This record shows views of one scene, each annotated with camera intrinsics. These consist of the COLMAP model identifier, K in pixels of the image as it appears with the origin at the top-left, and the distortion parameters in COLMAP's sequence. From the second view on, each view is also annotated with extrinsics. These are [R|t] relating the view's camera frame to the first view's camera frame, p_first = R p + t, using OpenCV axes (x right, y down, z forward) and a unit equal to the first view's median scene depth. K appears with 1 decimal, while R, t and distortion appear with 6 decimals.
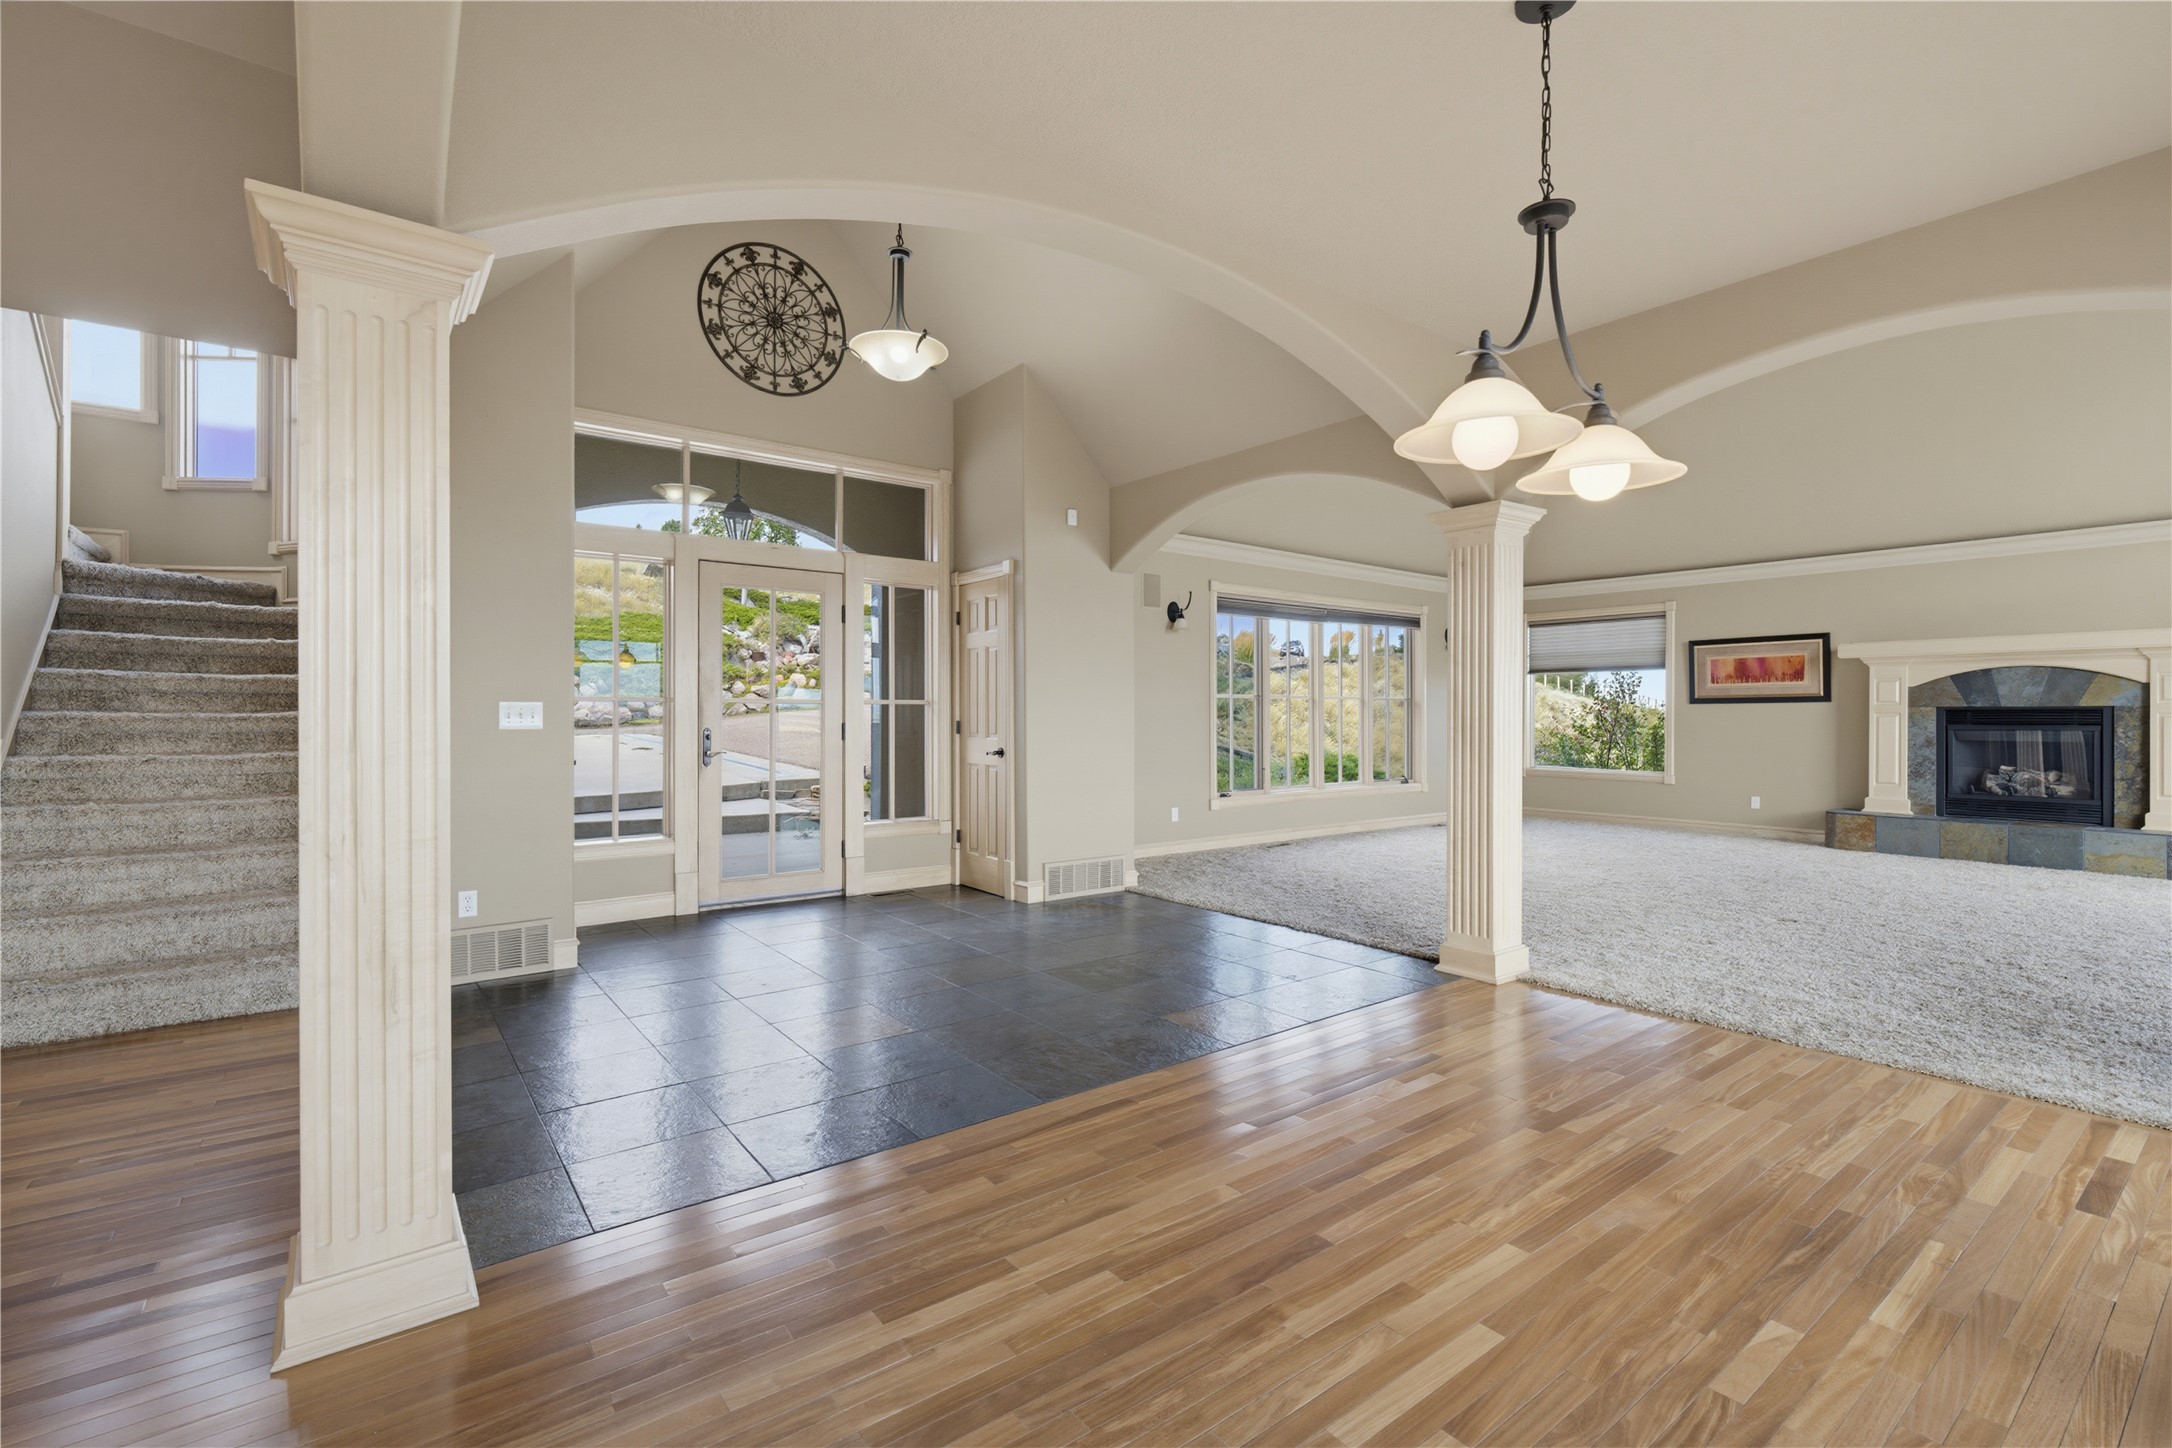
lens RADIAL K [[965.2, 0, 1080.9], [0, 965.2, 721.4], [0, 0, 1]] dist [-0.001847, 0.000690]
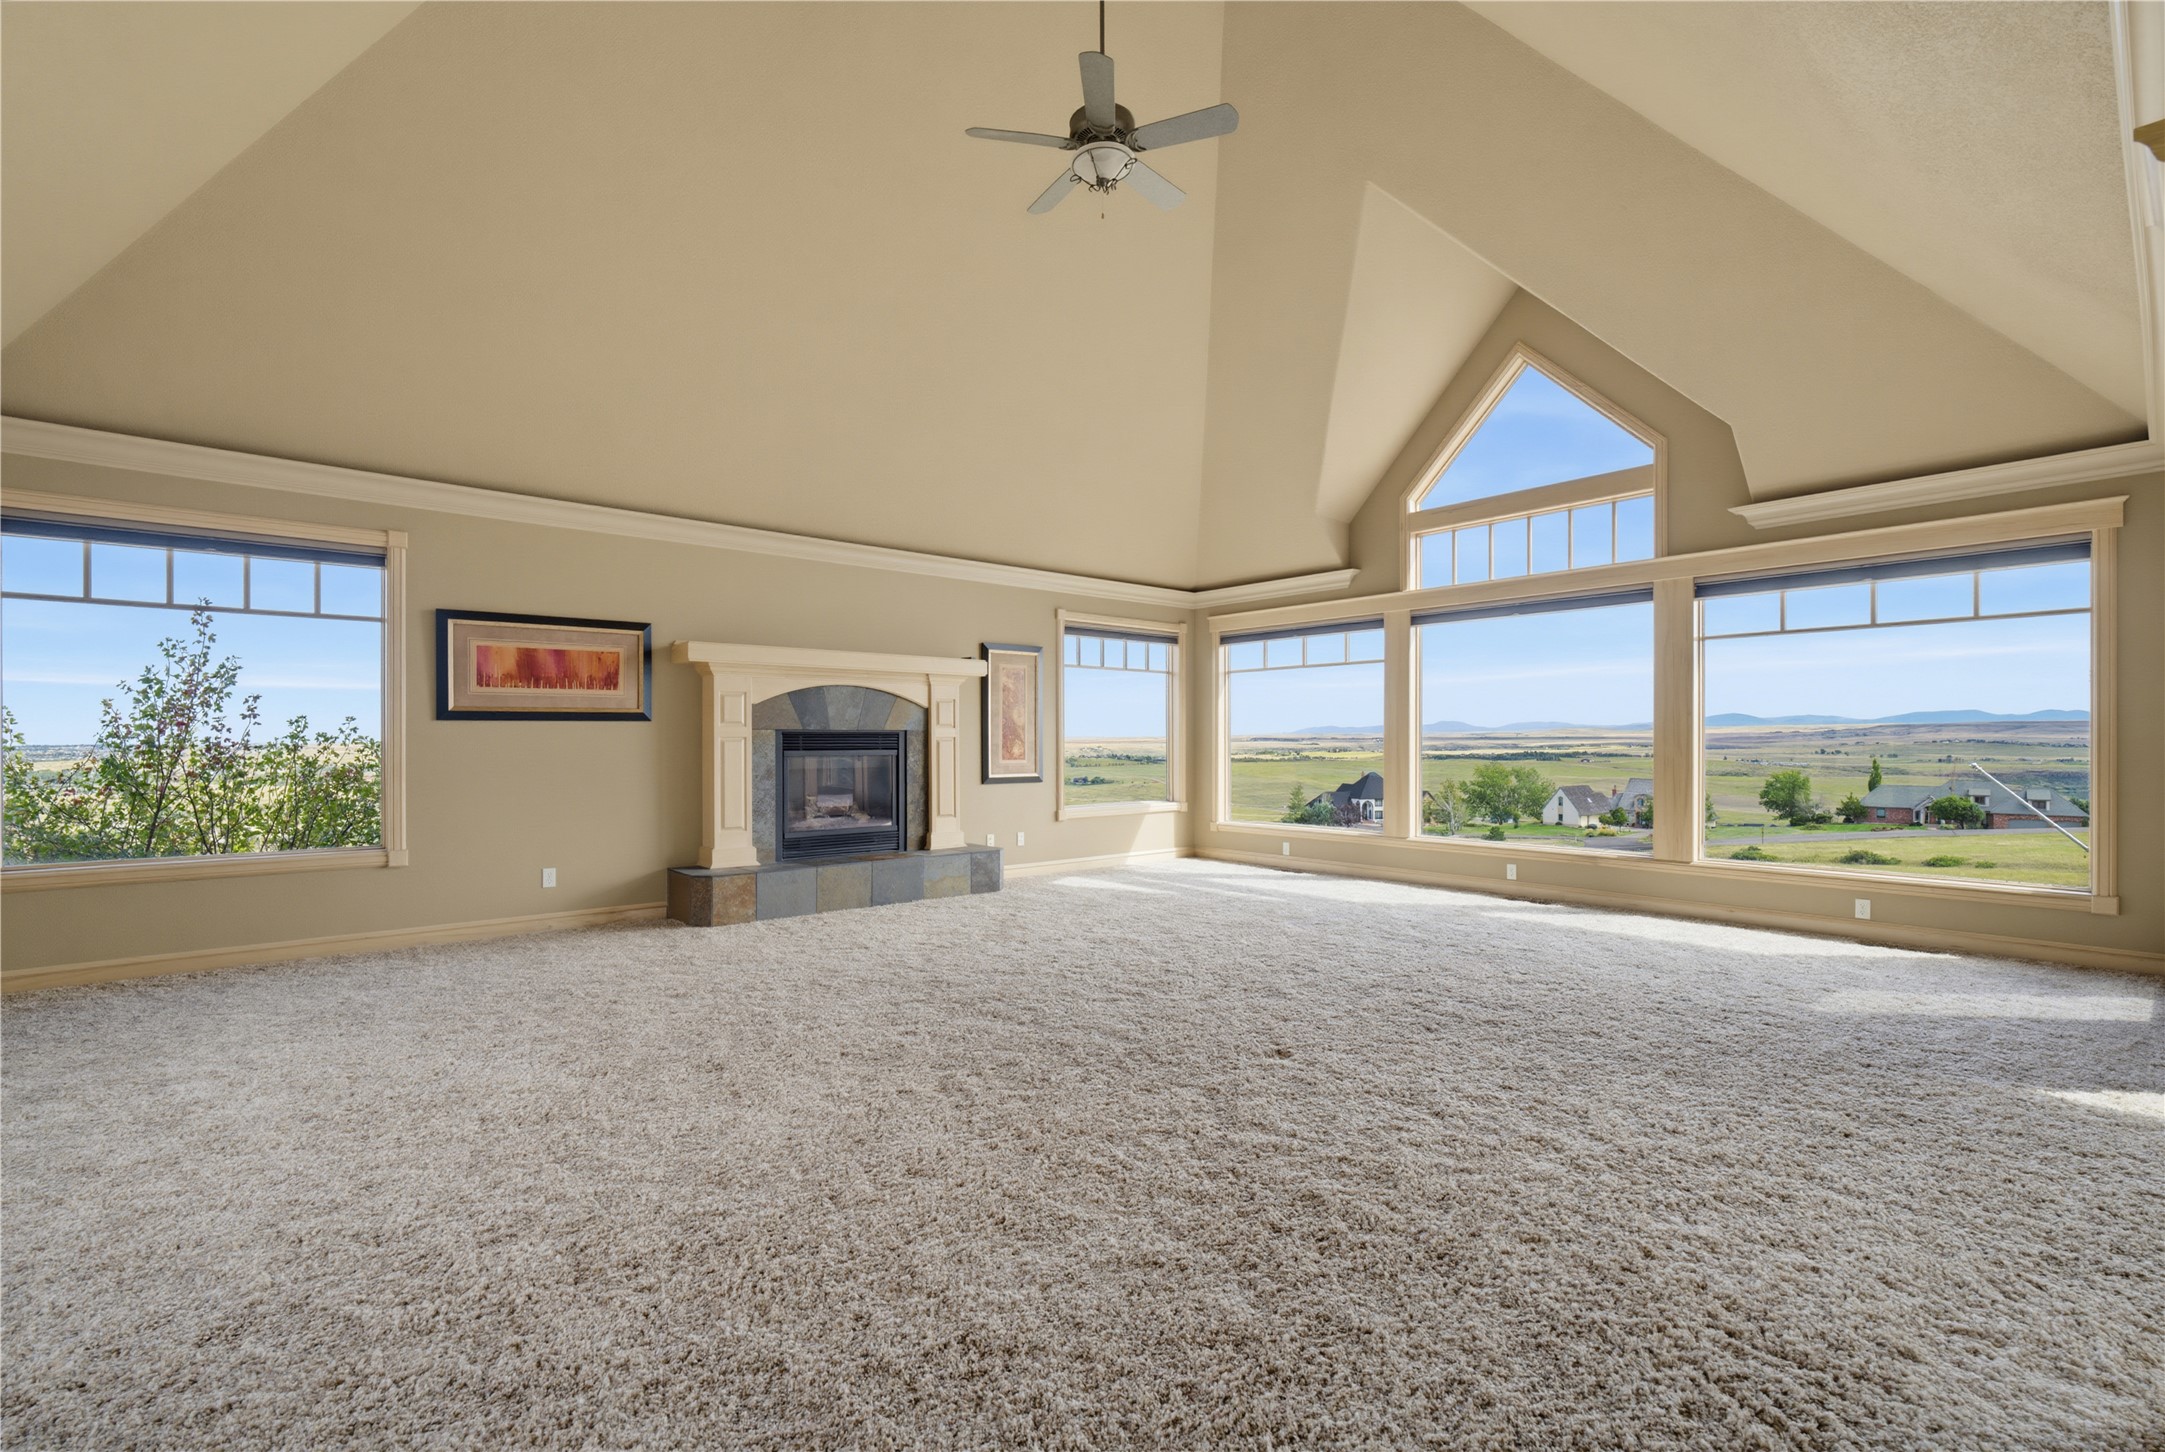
lens RADIAL K [[945.7, 0, 1071.4], [0, 945.7, 736.4], [0, 0, 1]] dist [0.004749, 0.000117]
pose [[-0.052221, 0.000329, 0.998635, 0.071019], [0.008169, 0.999967, 0.000098, -0.007049], [-0.998602, 0.008163, -0.052222, 0.797726]]
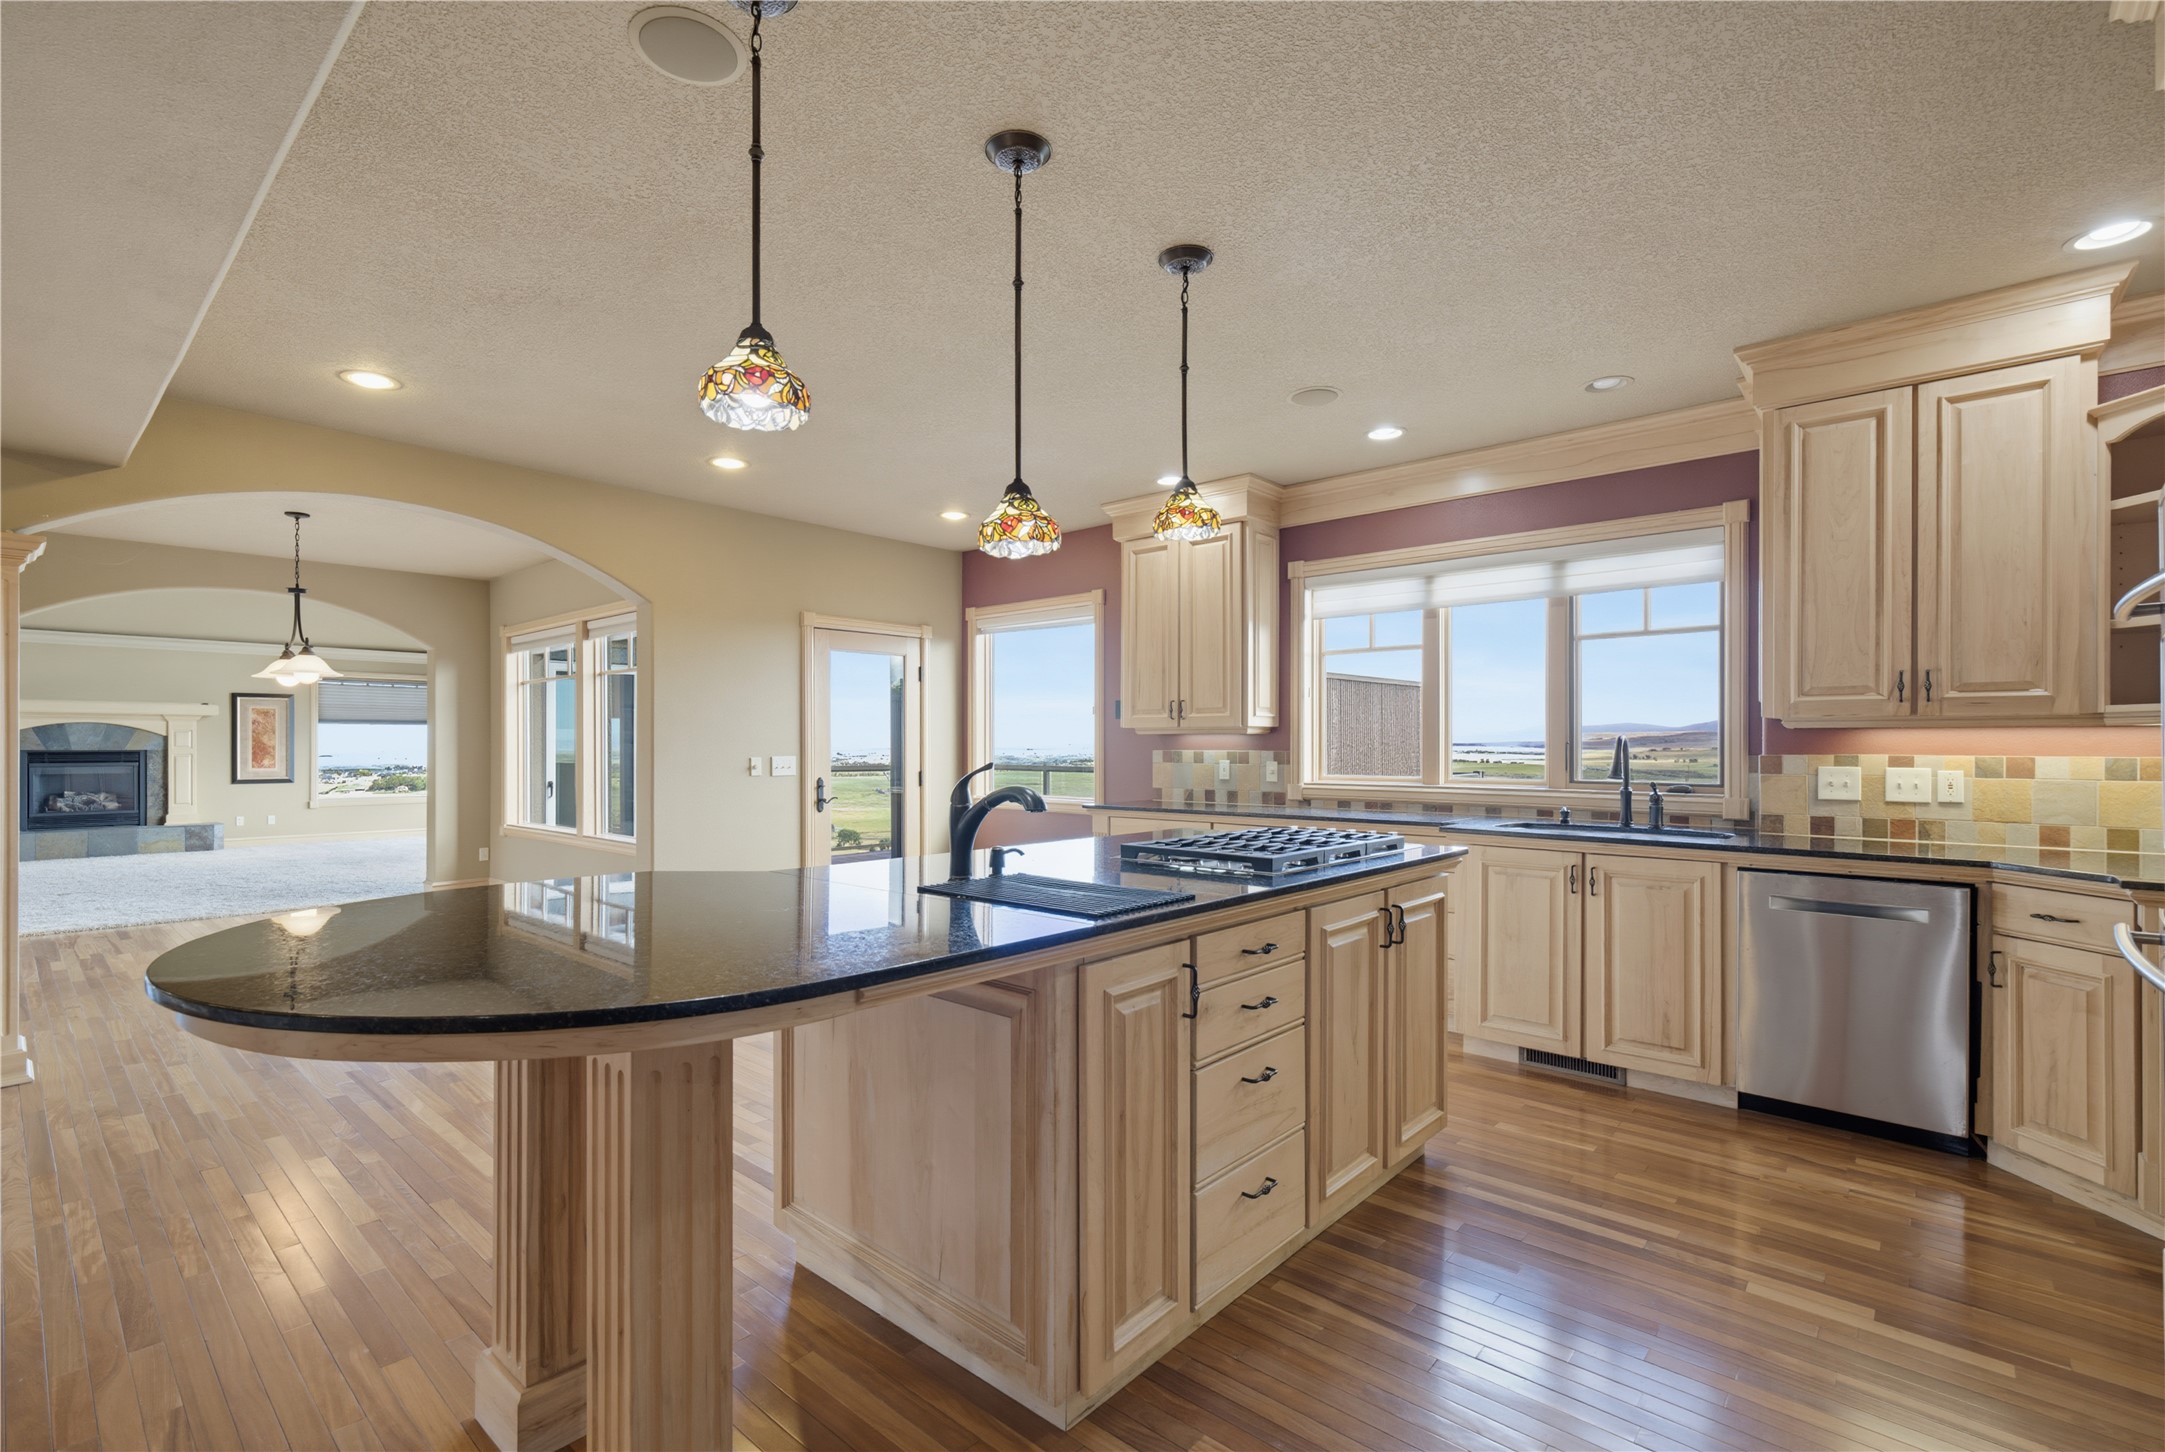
lens RADIAL K [[962.1, 0, 1085.6], [0, 962.1, 737.6], [0, 0, 1]] dist [-0.001847, 0.000690]
pose [[-0.191510, 0.007163, 0.981465, -0.716035], [0.008738, 0.999946, -0.005593, -0.012274], [-0.981452, 0.007505, -0.191562, -0.201405]]
